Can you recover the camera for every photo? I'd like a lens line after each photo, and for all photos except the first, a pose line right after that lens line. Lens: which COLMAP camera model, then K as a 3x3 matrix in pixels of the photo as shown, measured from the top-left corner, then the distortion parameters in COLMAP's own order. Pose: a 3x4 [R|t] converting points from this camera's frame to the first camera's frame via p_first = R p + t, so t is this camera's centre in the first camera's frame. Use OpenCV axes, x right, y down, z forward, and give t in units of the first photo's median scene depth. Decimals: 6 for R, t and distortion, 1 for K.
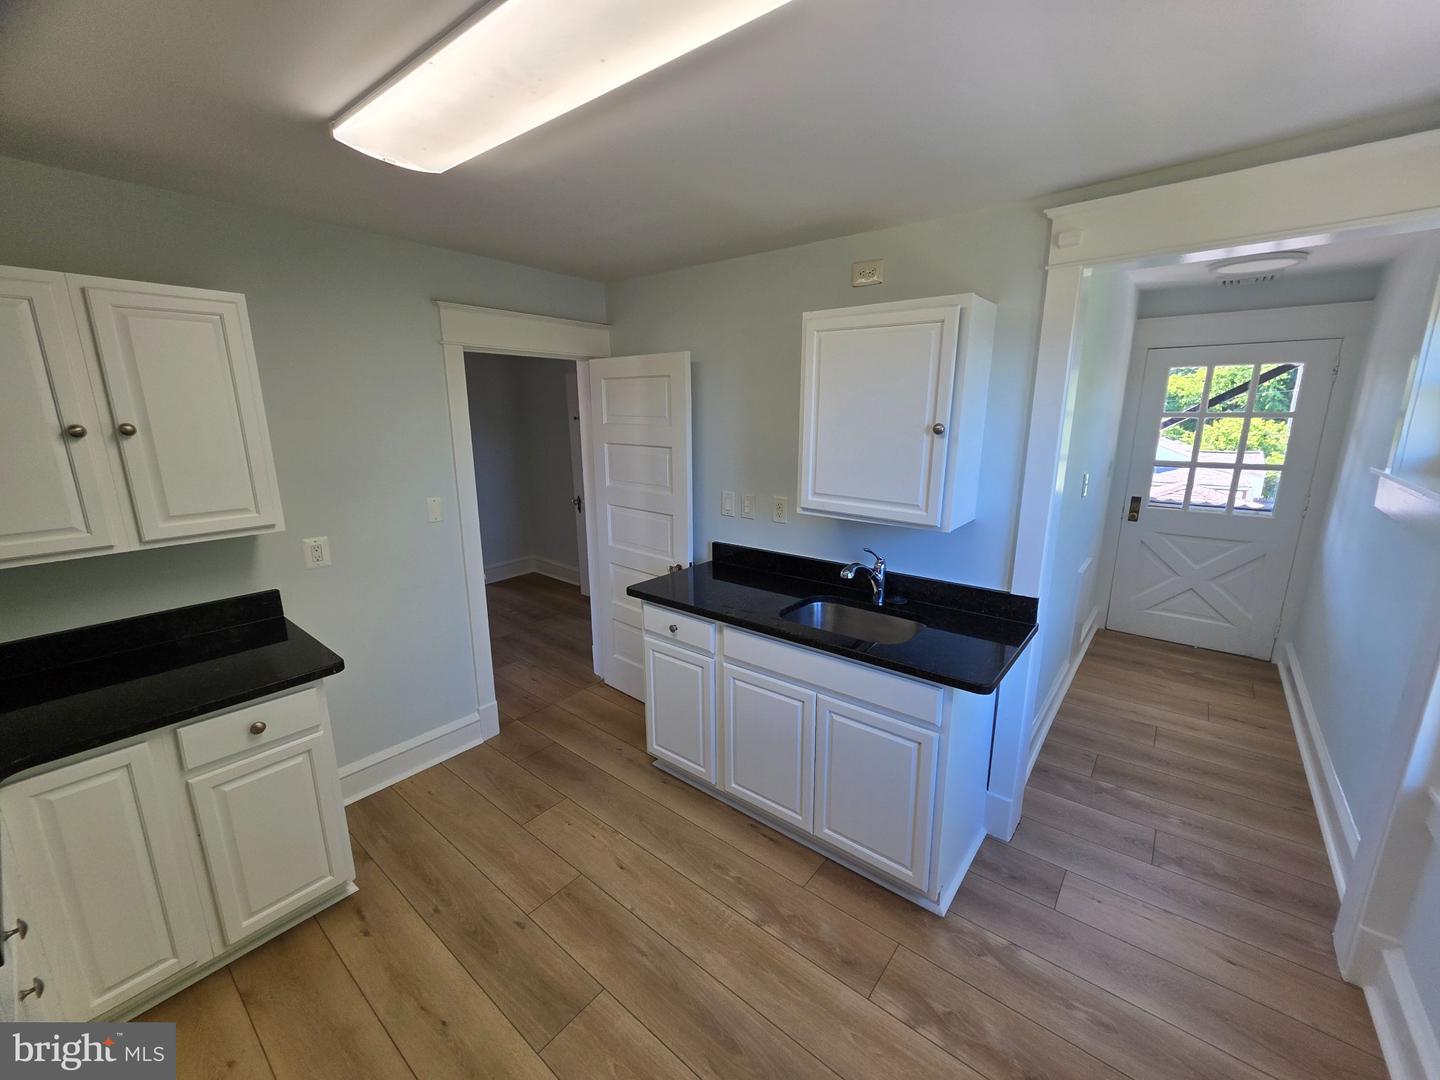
lens RADIAL K [[574.4, 0, 718.0], [0, 574.4, 537.6], [0, 0, 1]] dist [0.002678, -0.000660]
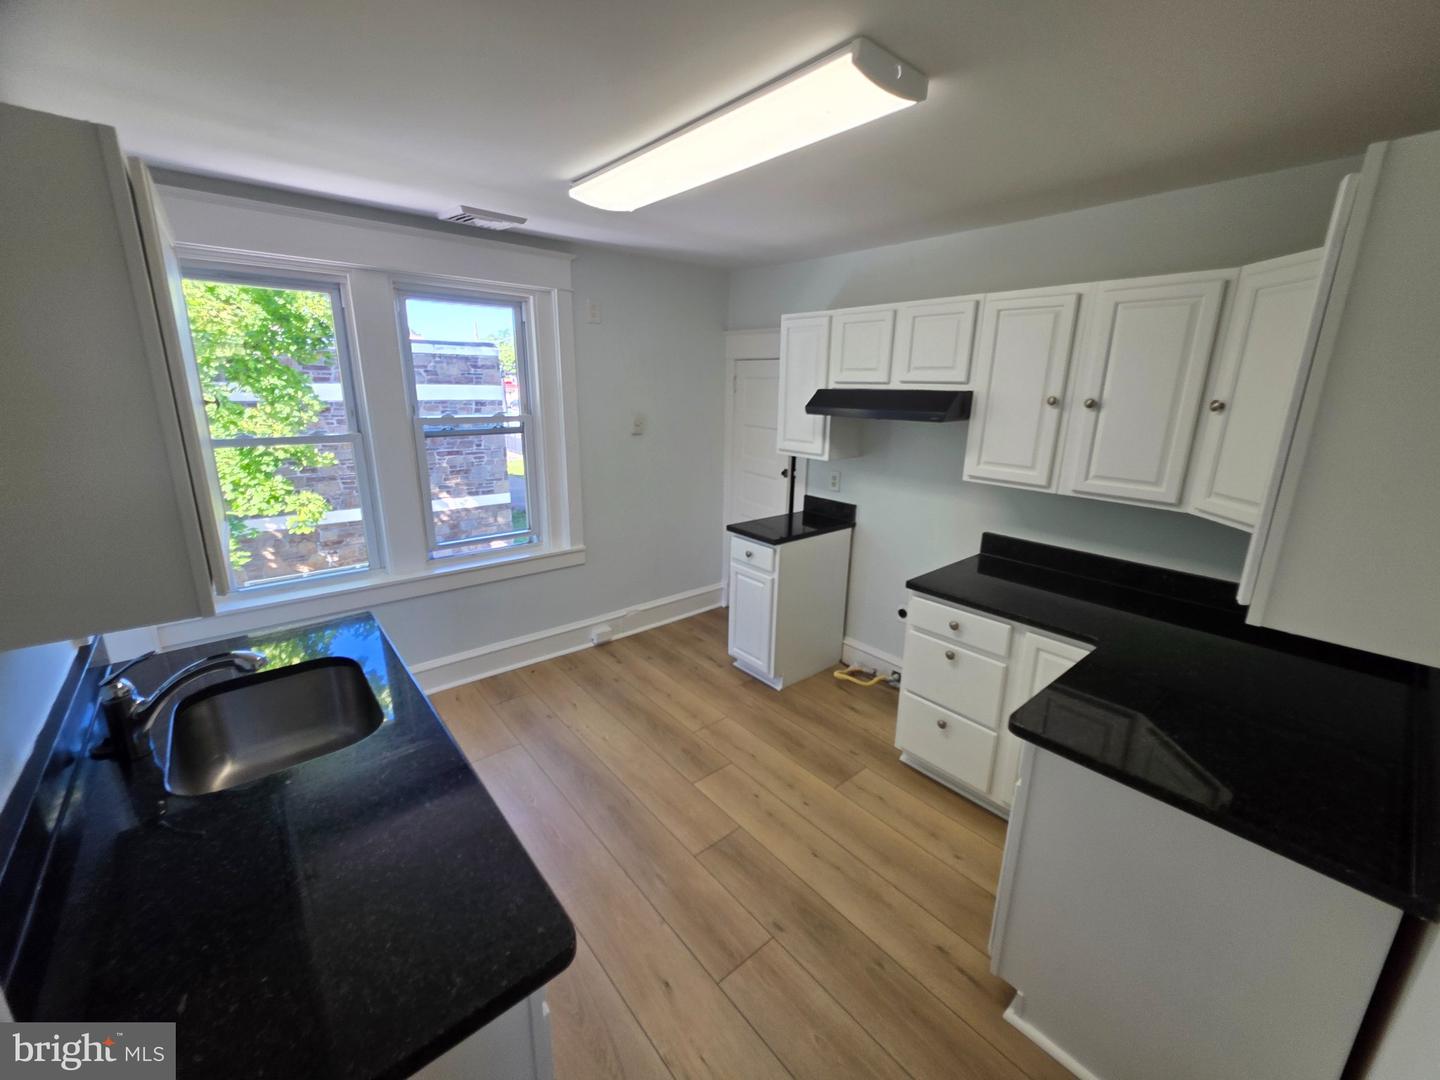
lens RADIAL K [[574.4, 0, 720.7], [0, 574.4, 535.3], [0, 0, 1]] dist [0.002678, -0.000660]
pose [[-0.982294, -0.051463, 0.180139, -0.388551], [0.037234, 0.888724, 0.456929, -0.344041], [-0.183609, 0.455545, -0.871072, 1.552312]]
